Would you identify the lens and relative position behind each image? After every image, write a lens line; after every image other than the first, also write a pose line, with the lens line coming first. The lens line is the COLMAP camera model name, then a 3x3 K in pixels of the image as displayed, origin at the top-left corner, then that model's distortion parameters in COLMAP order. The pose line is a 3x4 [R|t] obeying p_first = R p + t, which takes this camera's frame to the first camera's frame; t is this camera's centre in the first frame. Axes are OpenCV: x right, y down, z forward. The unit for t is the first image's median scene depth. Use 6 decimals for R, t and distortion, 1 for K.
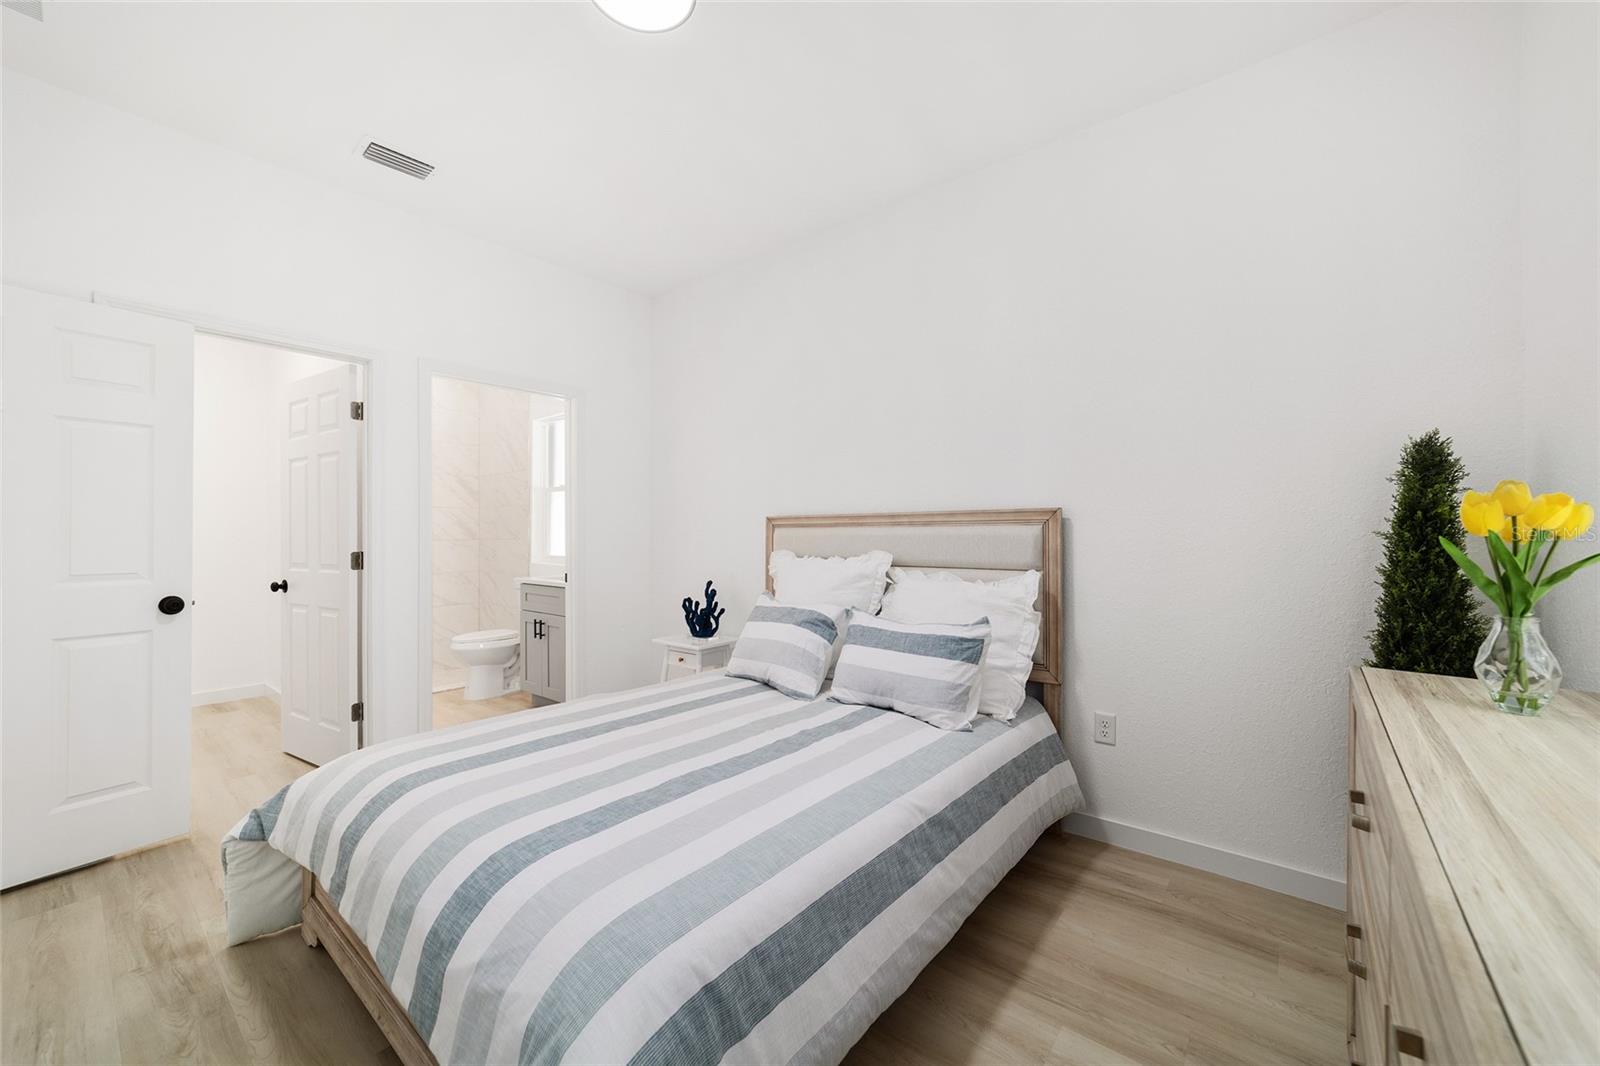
lens RADIAL K [[612.5, 0, 800.0], [0, 612.5, 533.0], [0, 0, 1]] dist [0.000072, 0.000260]
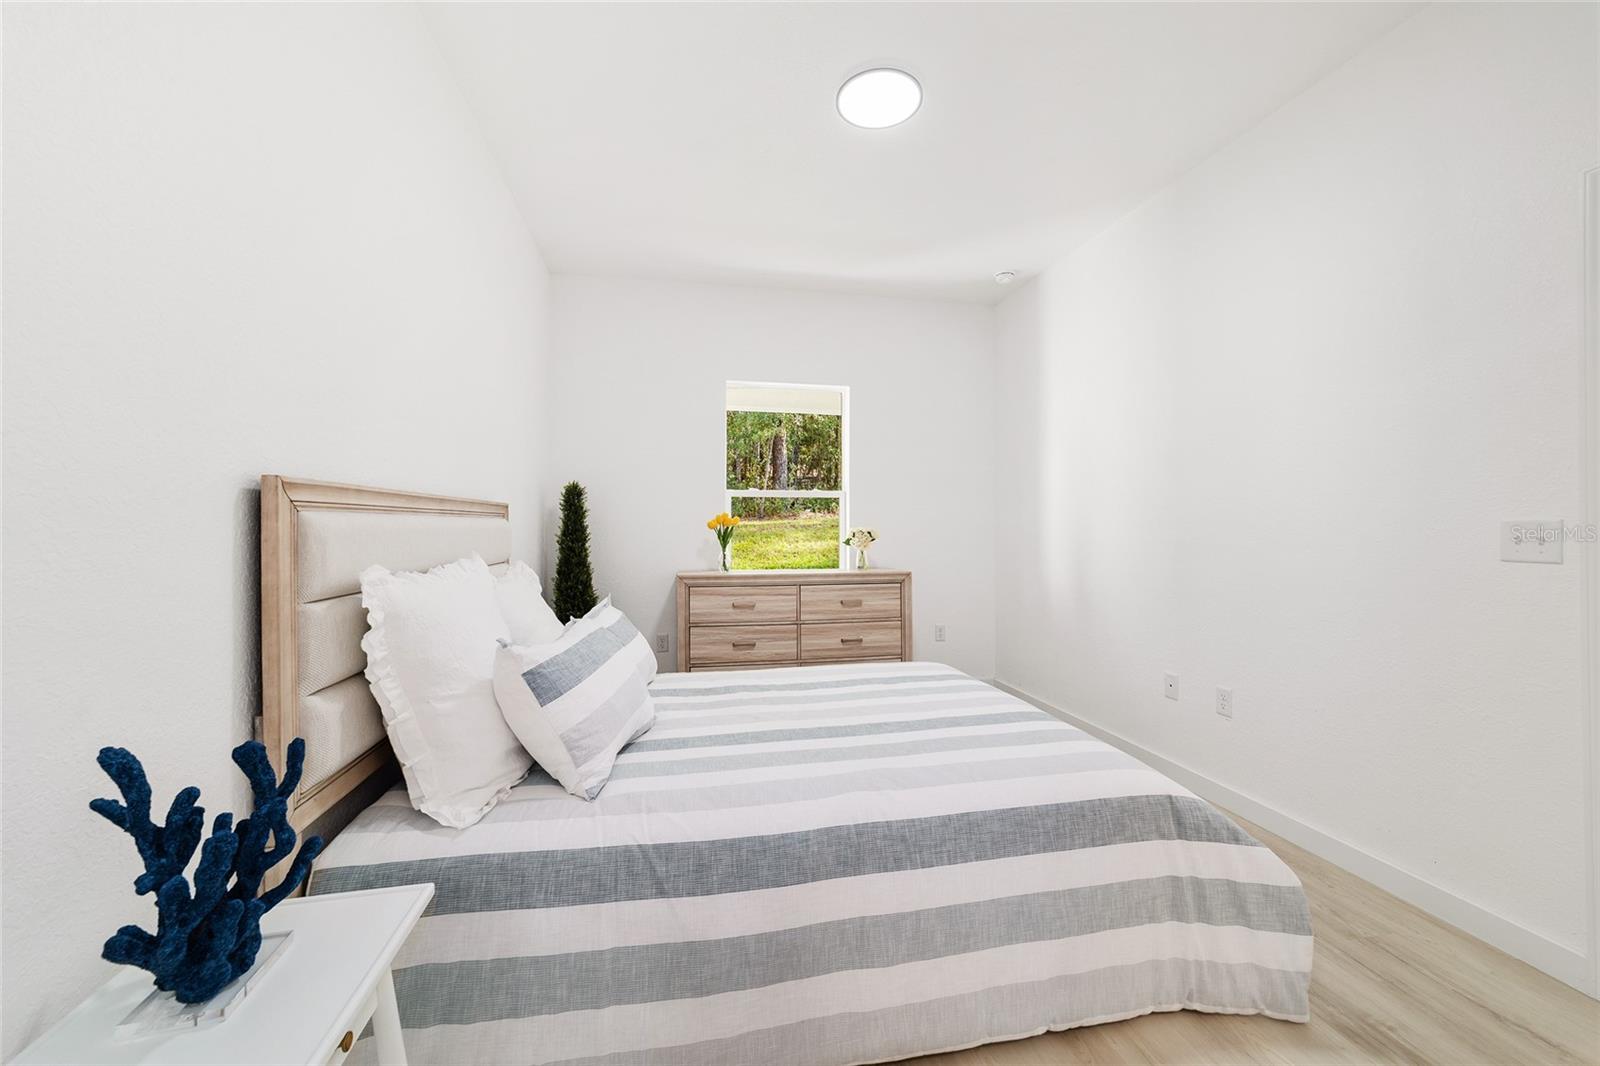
lens RADIAL K [[612.5, 0, 800.0], [0, 612.5, 533.0], [0, 0, 1]] dist [0.000072, 0.000260]
pose [[-0.770786, 0.003626, 0.637084, -0.755274], [0.008951, 0.999947, 0.005137, 0.010256], [-0.637031, 0.009662, -0.770778, 1.664503]]
